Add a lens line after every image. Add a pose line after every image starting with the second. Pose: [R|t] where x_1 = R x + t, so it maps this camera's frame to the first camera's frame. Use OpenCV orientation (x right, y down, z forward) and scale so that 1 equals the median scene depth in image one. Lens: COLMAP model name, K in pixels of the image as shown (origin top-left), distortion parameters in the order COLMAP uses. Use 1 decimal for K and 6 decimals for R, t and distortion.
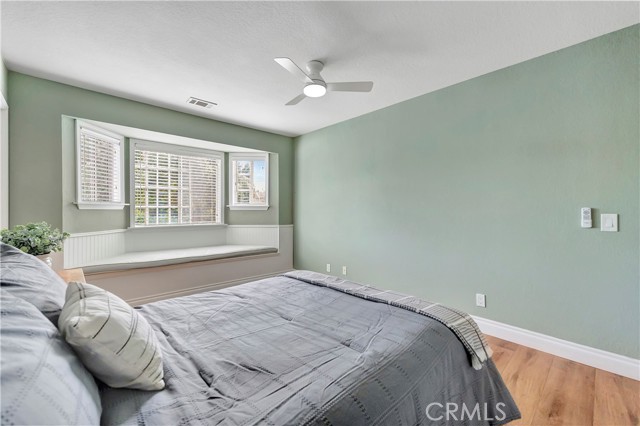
lens RADIAL K [[271.1, 0, 317.0], [0, 271.1, 212.1], [0, 0, 1]] dist [0.008846, -0.001242]
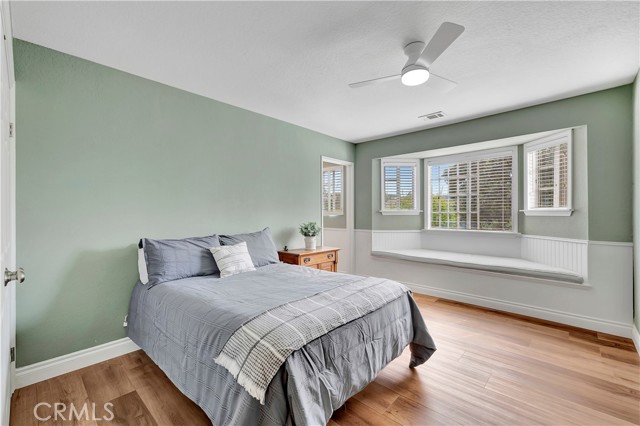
lens RADIAL K [[271.1, 0, 317.1], [0, 271.1, 213.0], [0, 0, 1]] dist [0.008846, -0.001242]
pose [[0.057636, -0.004572, -0.998327, 0.487541], [-0.007343, 0.999961, -0.005004, -0.007392], [0.998311, 0.007619, 0.057600, 0.381906]]
